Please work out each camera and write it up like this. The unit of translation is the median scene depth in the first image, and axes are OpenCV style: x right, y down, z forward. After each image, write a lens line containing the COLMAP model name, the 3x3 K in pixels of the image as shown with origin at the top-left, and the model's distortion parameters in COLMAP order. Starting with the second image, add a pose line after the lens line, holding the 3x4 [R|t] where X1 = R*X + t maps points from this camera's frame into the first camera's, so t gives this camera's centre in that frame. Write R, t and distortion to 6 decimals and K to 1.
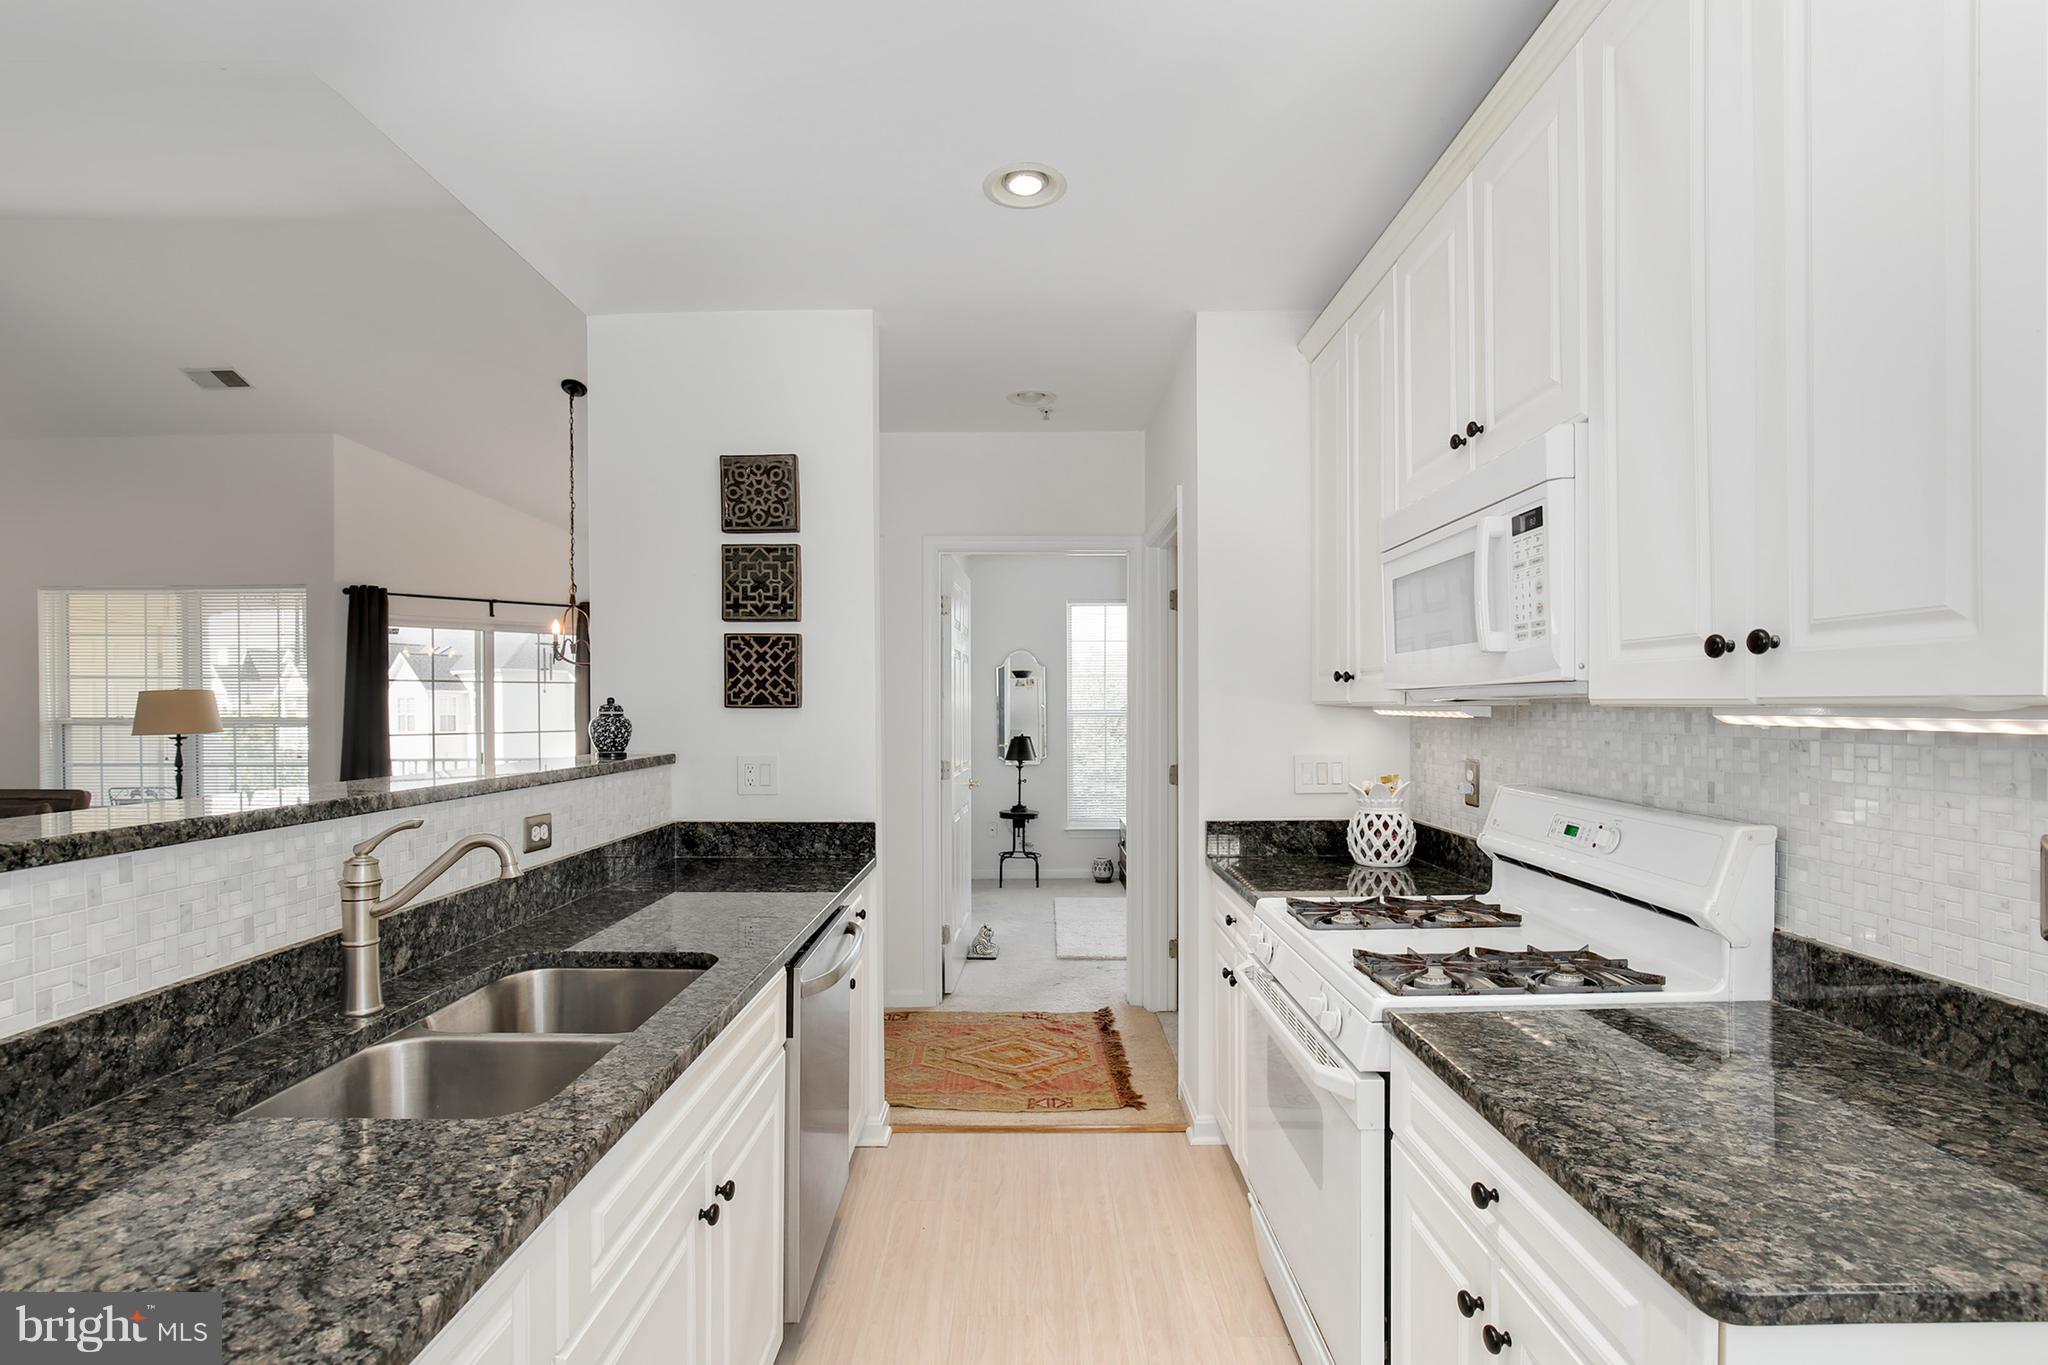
lens RADIAL K [[955.1, 0, 1045.6], [0, 955.1, 719.7], [0, 0, 1]] dist [-0.033272, 0.006896]
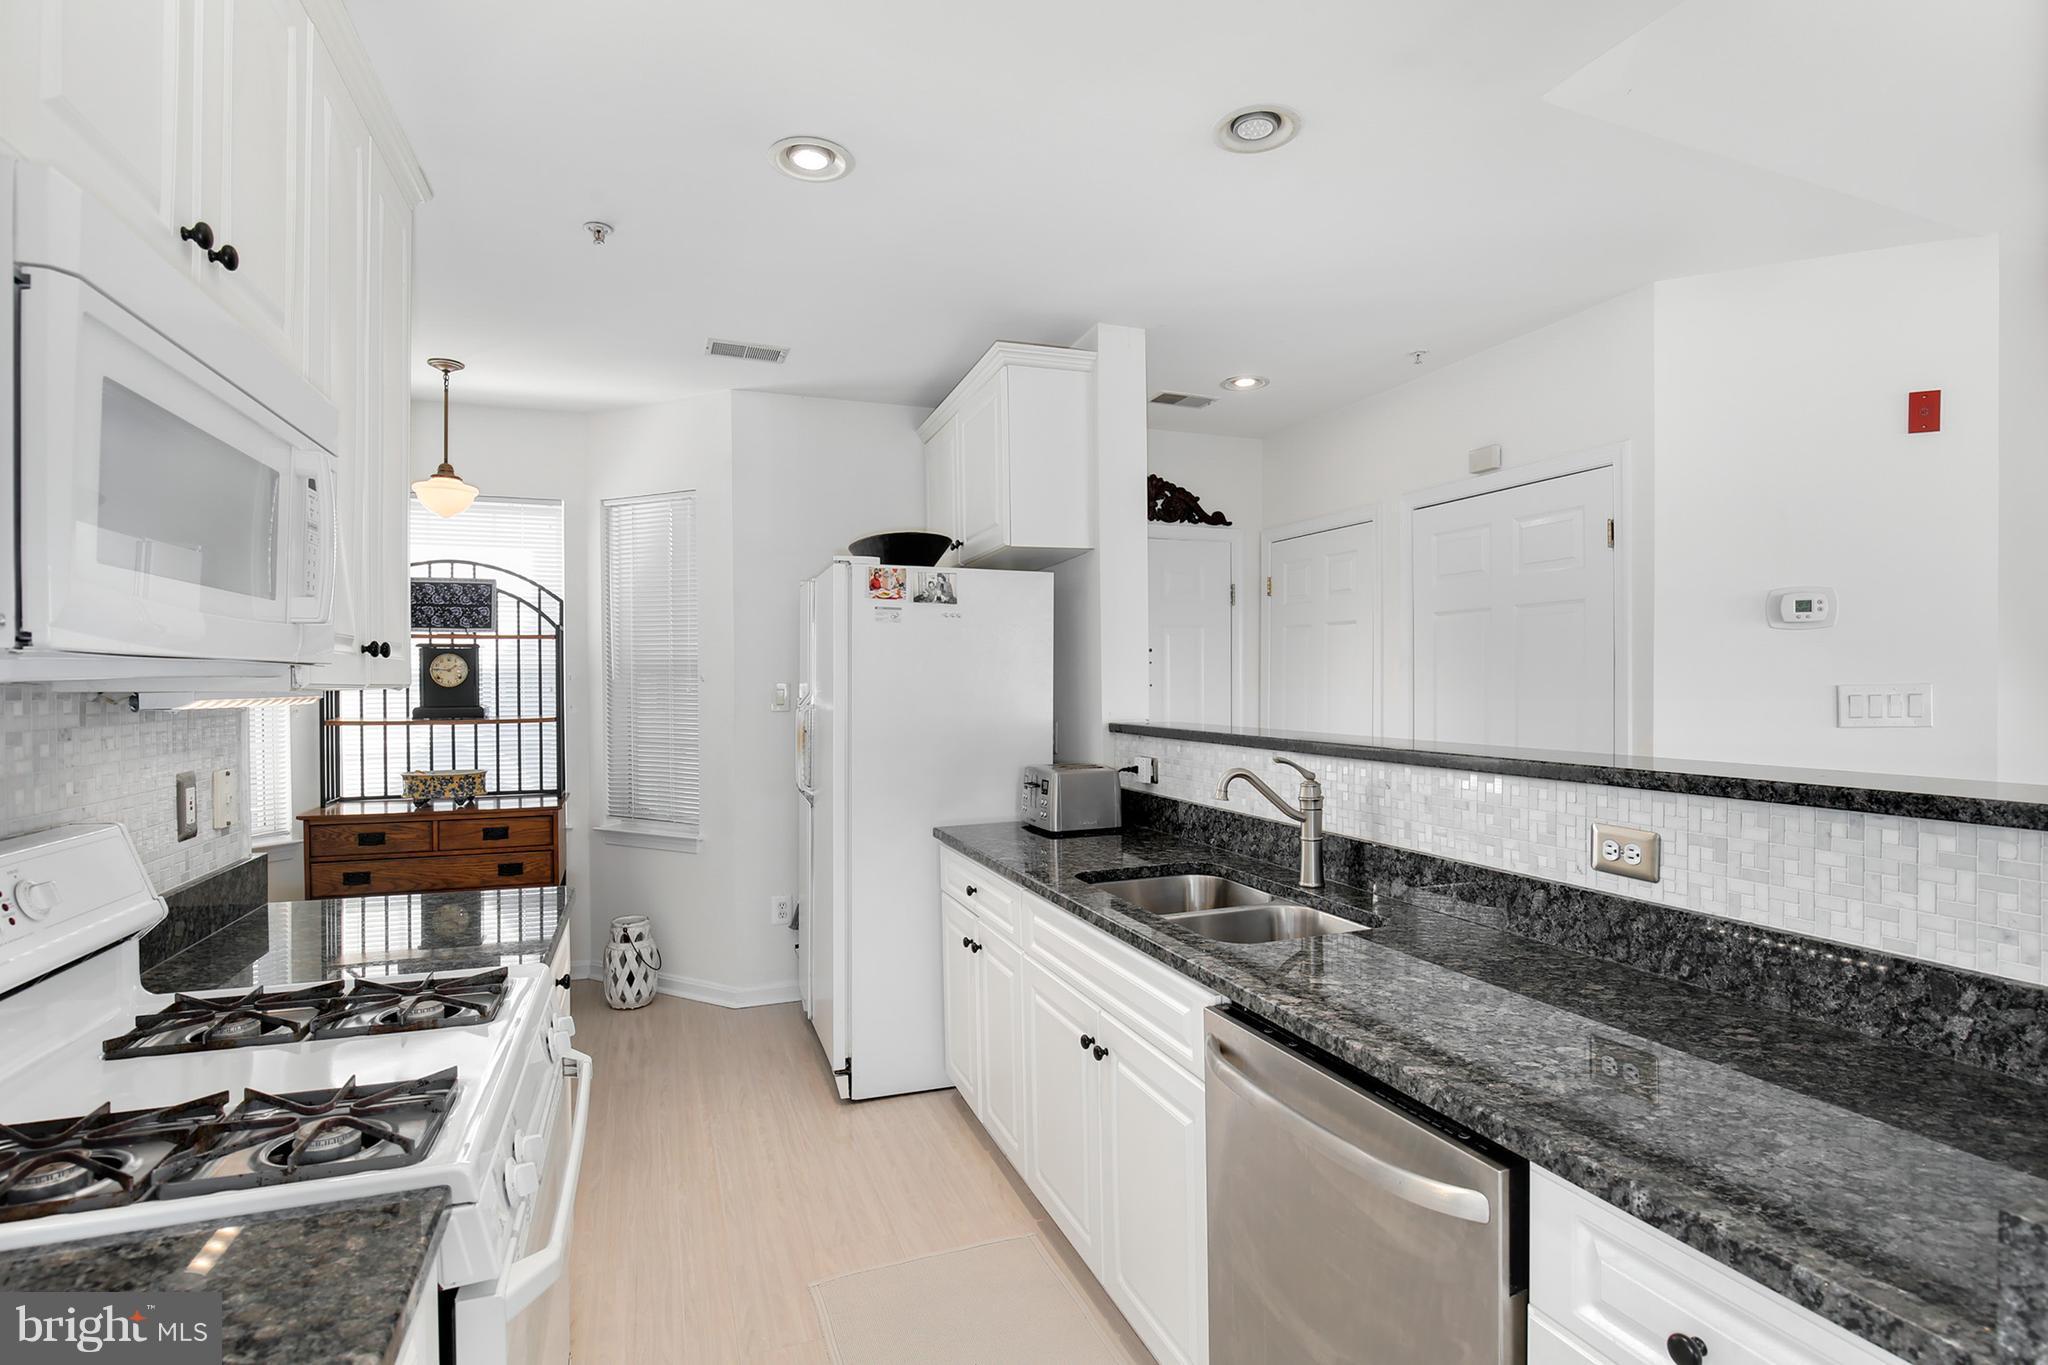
lens RADIAL K [[990.2, 0, 1033.5], [0, 990.2, 691.4], [0, 0, 1]] dist [-0.023504, -0.000857]
pose [[-0.939492, 0.013349, -0.342309, 0.112985], [0.004681, 0.999647, 0.026134, -0.020091], [0.342538, 0.022950, -0.939224, 1.210607]]
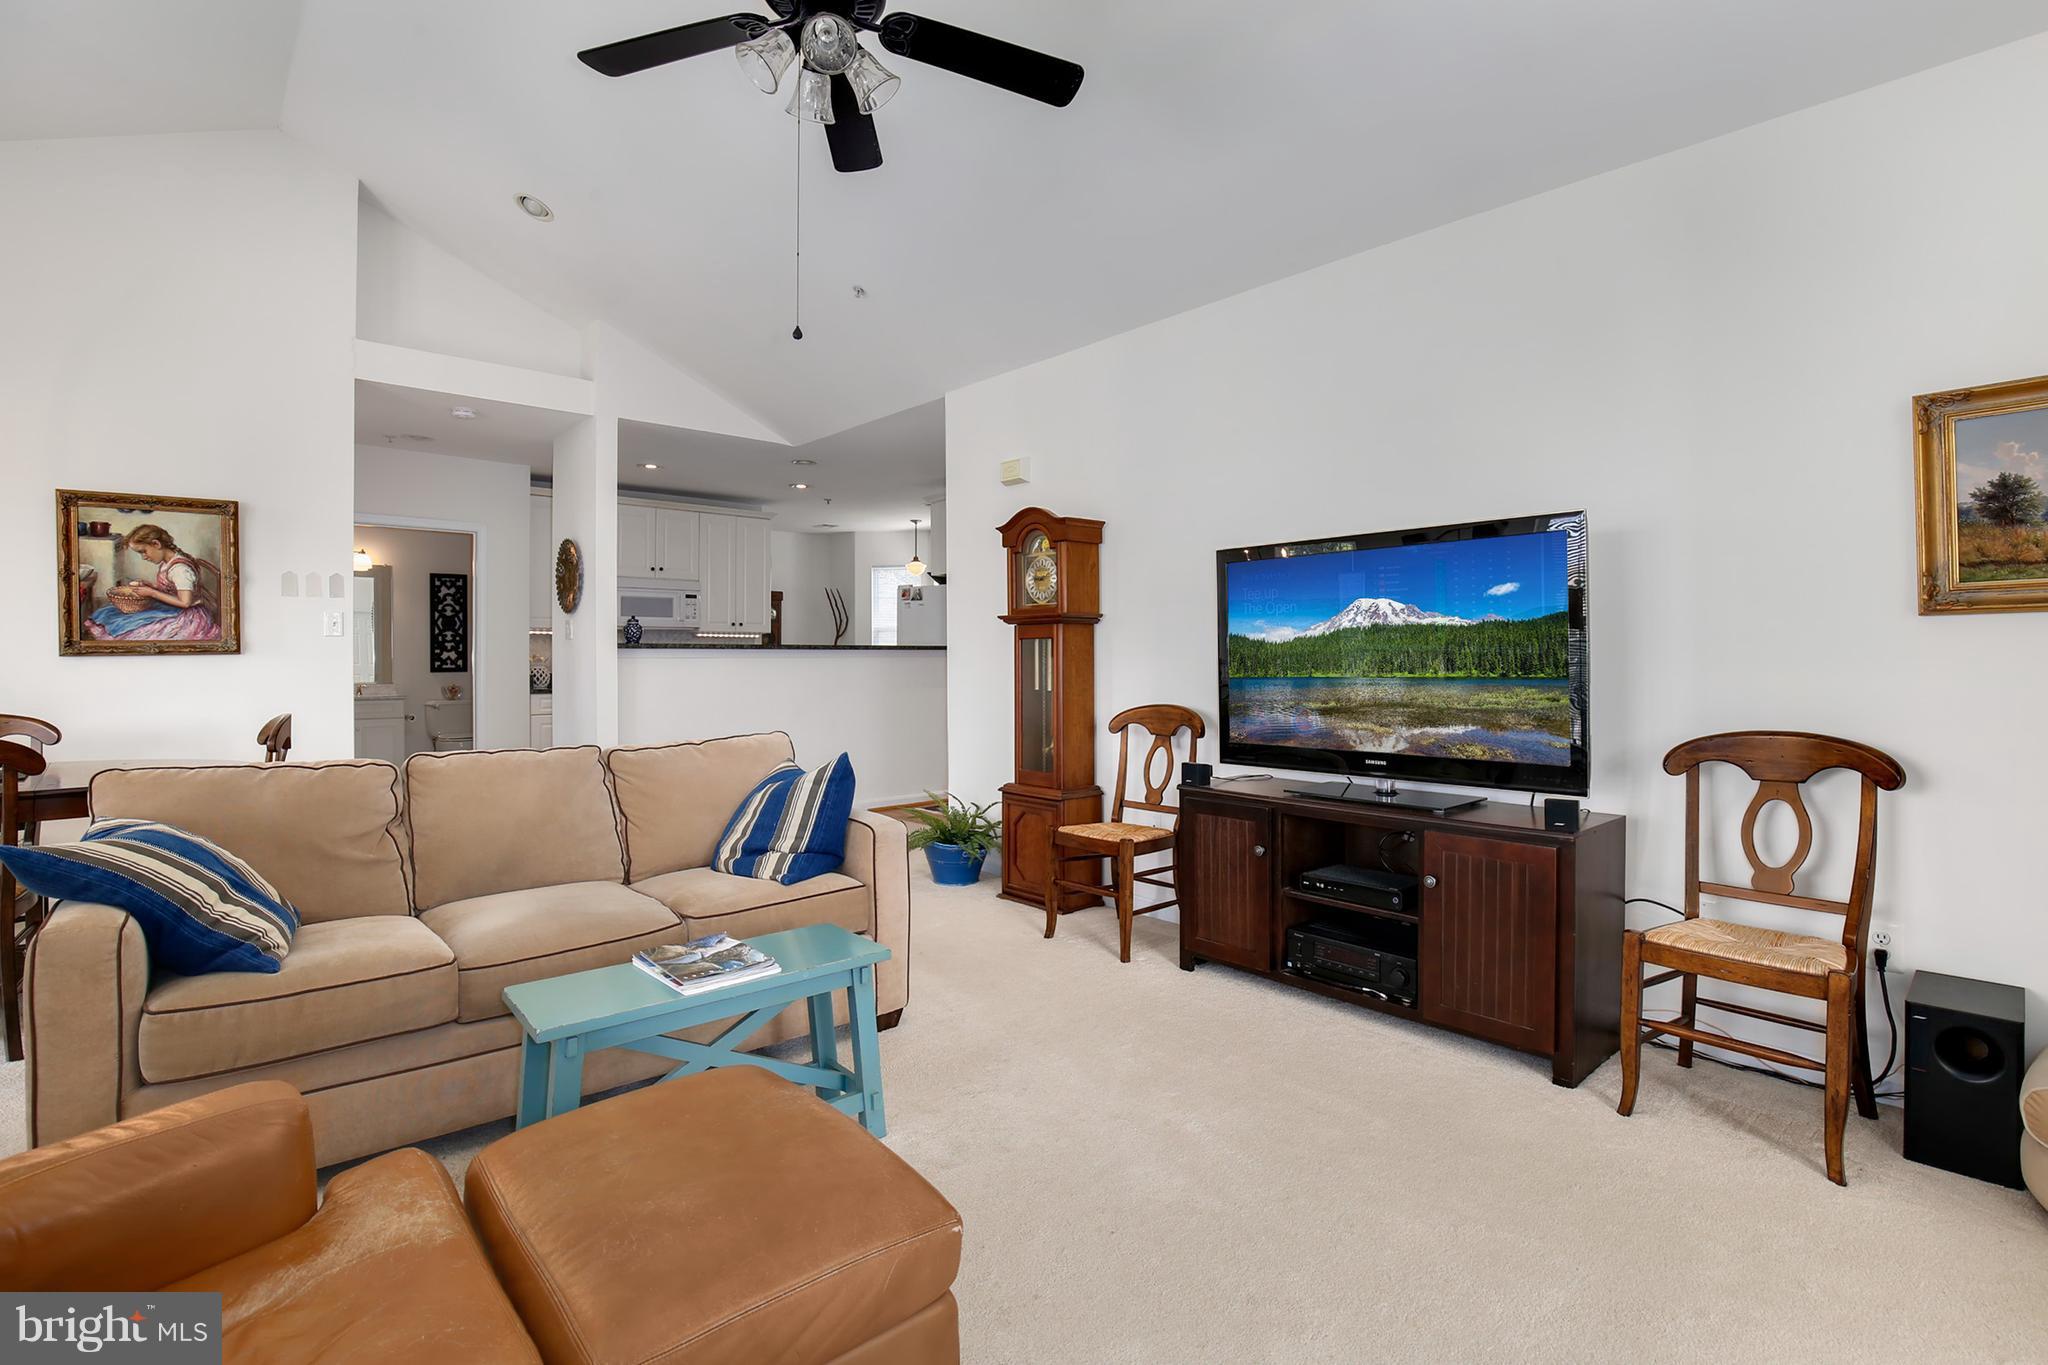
lens RADIAL K [[955.1, 0, 1034.3], [0, 955.1, 659.9], [0, 0, 1]] dist [-0.033272, 0.006896]
pose [[-0.664465, 0.004187, 0.747308, -2.598966], [0.015420, 0.999848, 0.008109, 0.067907], [-0.747161, 0.016912, -0.664428, 1.735043]]
